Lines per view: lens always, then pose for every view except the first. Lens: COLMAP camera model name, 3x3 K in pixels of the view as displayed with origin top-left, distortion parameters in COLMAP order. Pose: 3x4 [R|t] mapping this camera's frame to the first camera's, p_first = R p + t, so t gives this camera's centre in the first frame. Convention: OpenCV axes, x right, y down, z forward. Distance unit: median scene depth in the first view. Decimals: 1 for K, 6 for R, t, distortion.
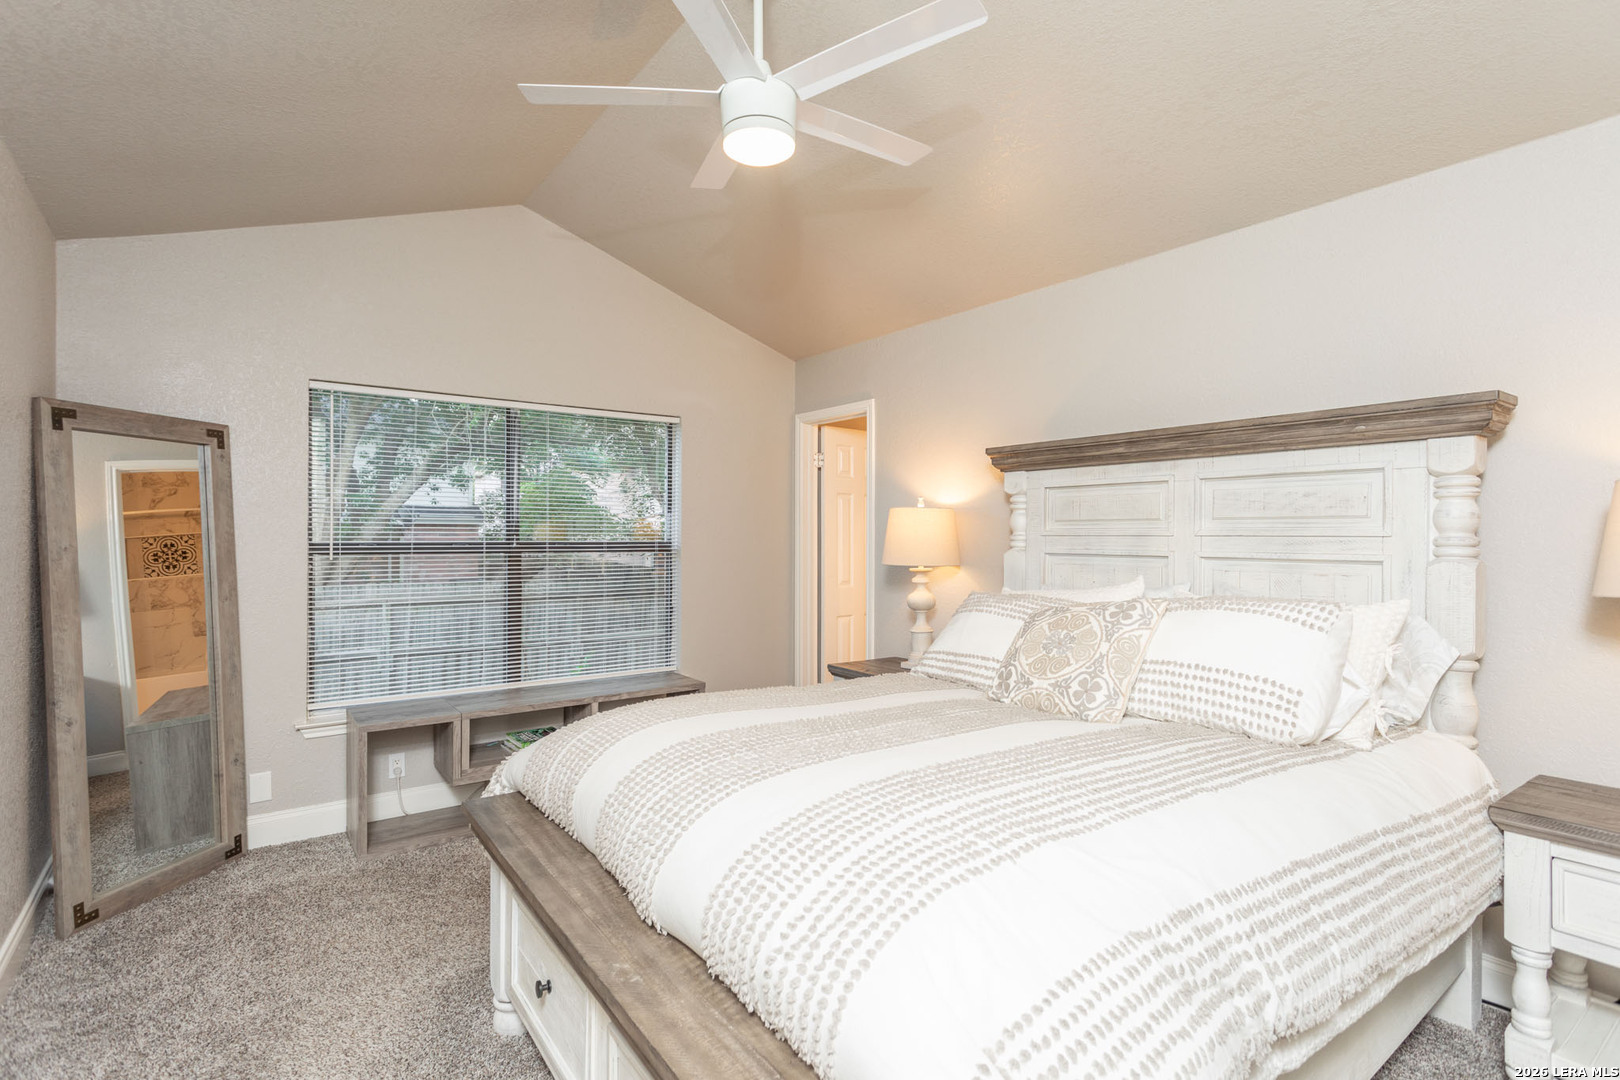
lens RADIAL K [[793.3, 0, 815.2], [0, 793.3, 548.3], [0, 0, 1]] dist [0.005207, 0.001143]
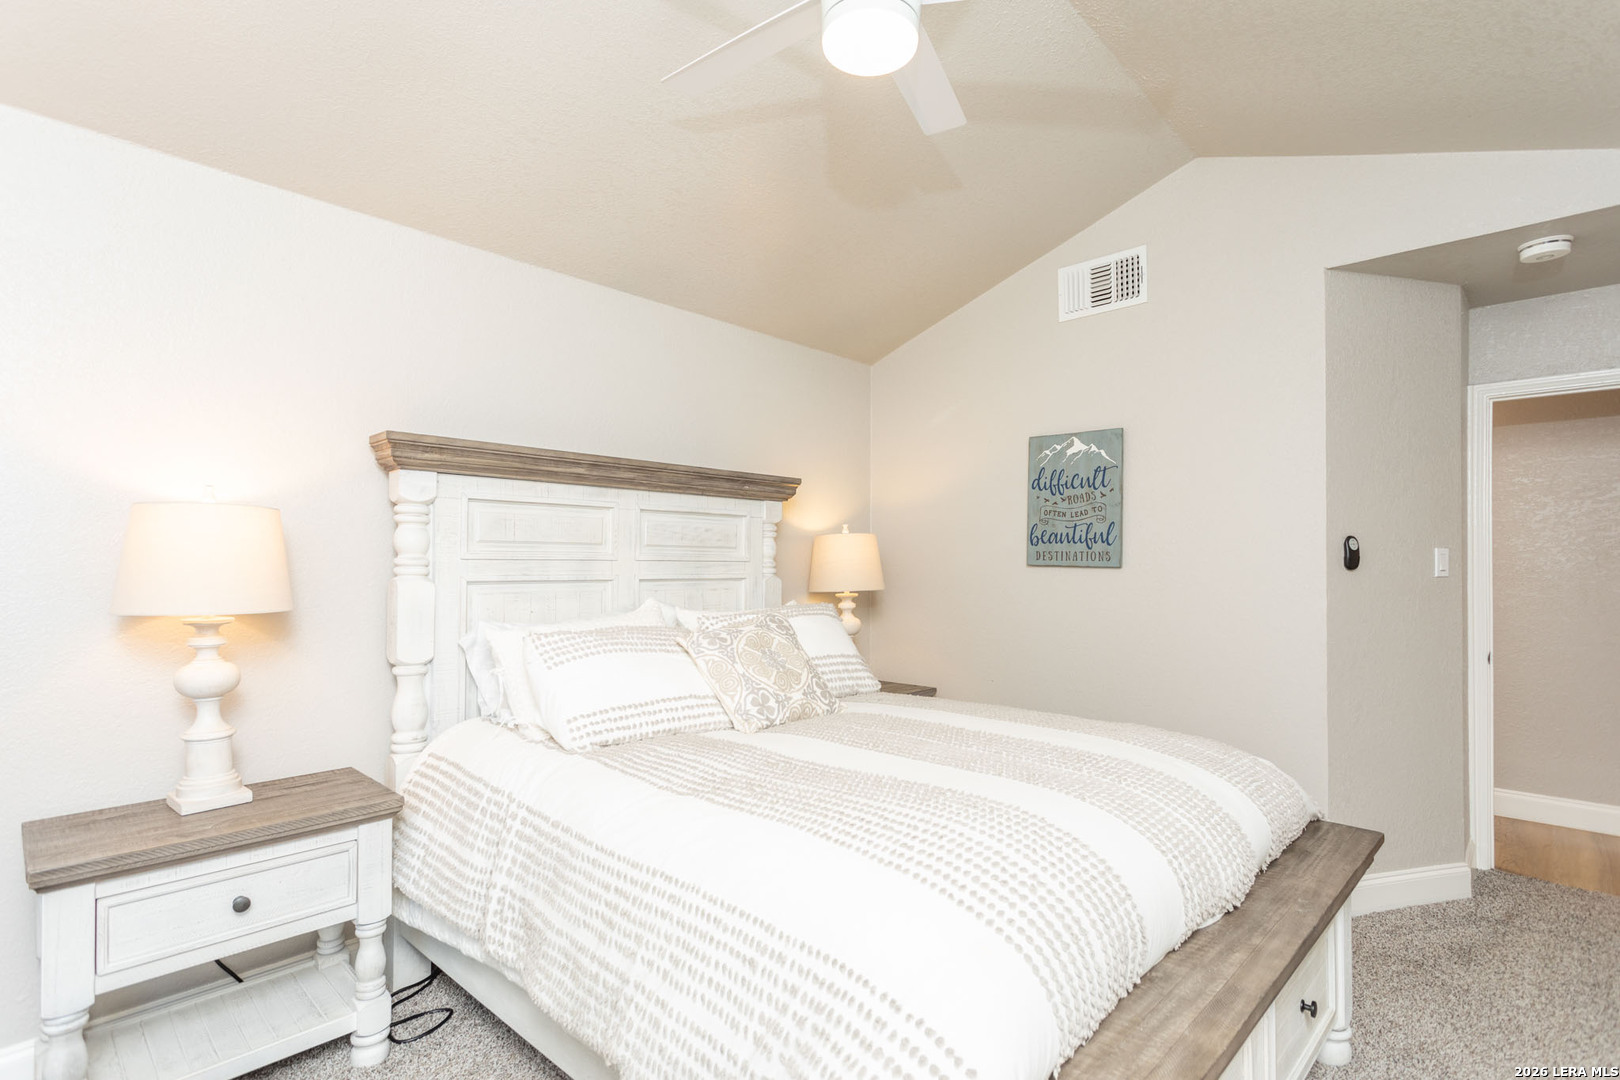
lens RADIAL K [[793.3, 0, 815.2], [0, 793.3, 548.3], [0, 0, 1]] dist [0.005207, 0.001143]
pose [[-0.185859, 0.017578, 0.982419, -0.648288], [0.012015, 0.999806, -0.015616, -0.012295], [-0.982503, 0.008902, -0.186034, 0.957068]]
